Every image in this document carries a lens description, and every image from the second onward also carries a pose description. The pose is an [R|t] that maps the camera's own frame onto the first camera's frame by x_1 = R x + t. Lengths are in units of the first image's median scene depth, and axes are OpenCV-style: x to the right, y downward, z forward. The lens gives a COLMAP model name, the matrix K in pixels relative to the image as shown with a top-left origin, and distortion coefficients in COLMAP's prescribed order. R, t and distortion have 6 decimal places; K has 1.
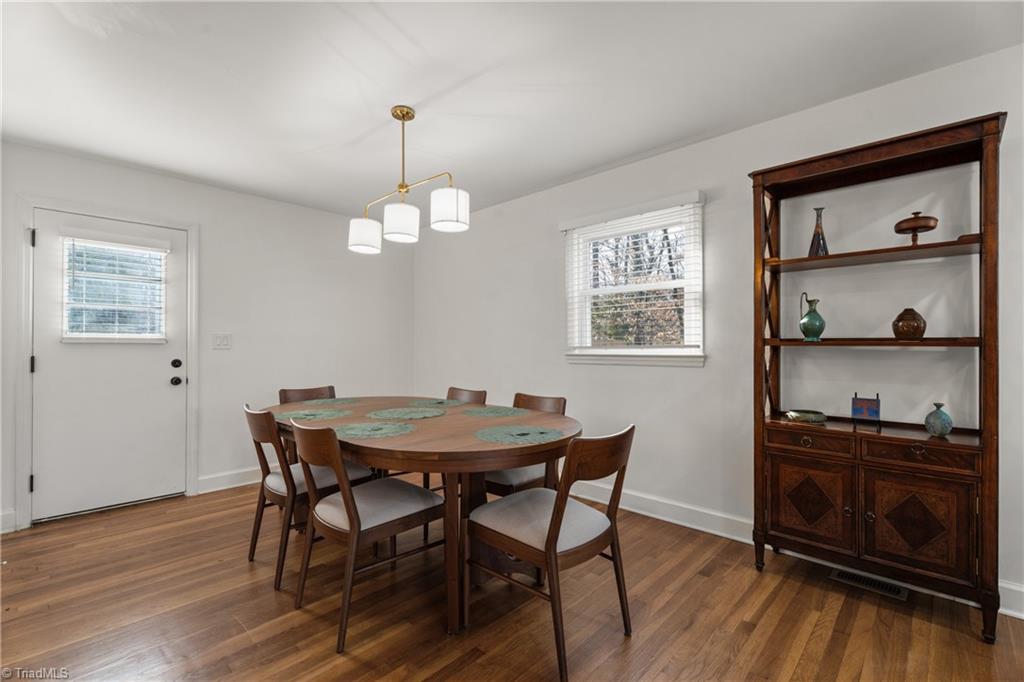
lens RADIAL K [[455.0, 0, 514.5], [0, 455.0, 347.1], [0, 0, 1]] dist [0.001610, -0.002558]
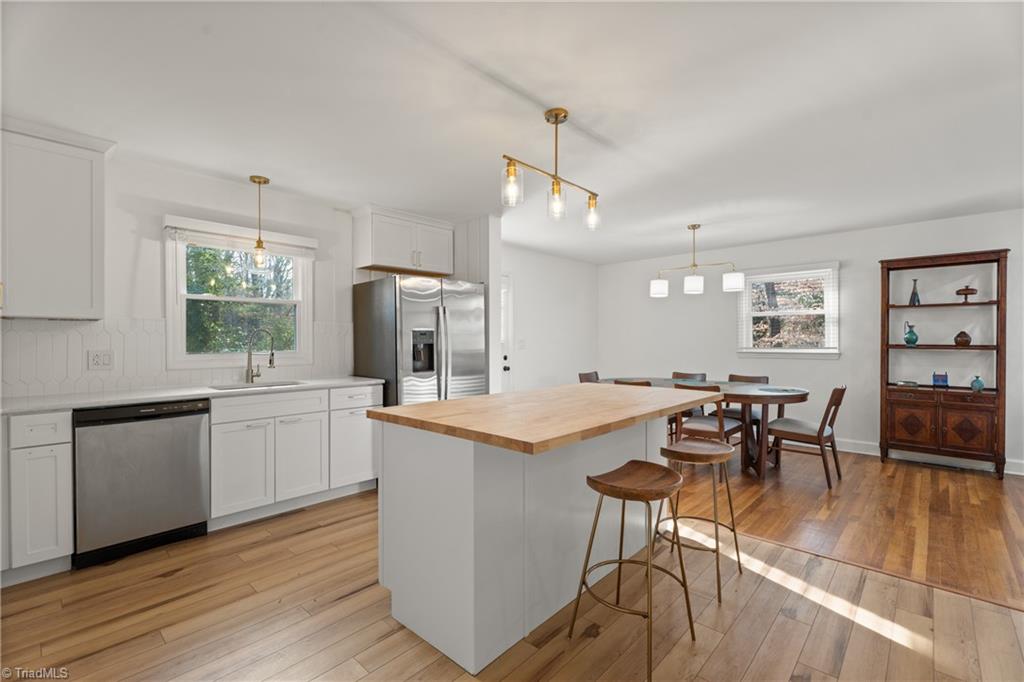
lens RADIAL K [[455.0, 0, 517.4], [0, 455.0, 344.4], [0, 0, 1]] dist [0.001610, -0.002558]
pose [[0.999996, 0.000711, -0.002700, -1.126116], [-0.000698, 0.999989, 0.004643, -0.031633], [0.002704, -0.004641, 0.999986, -1.051096]]
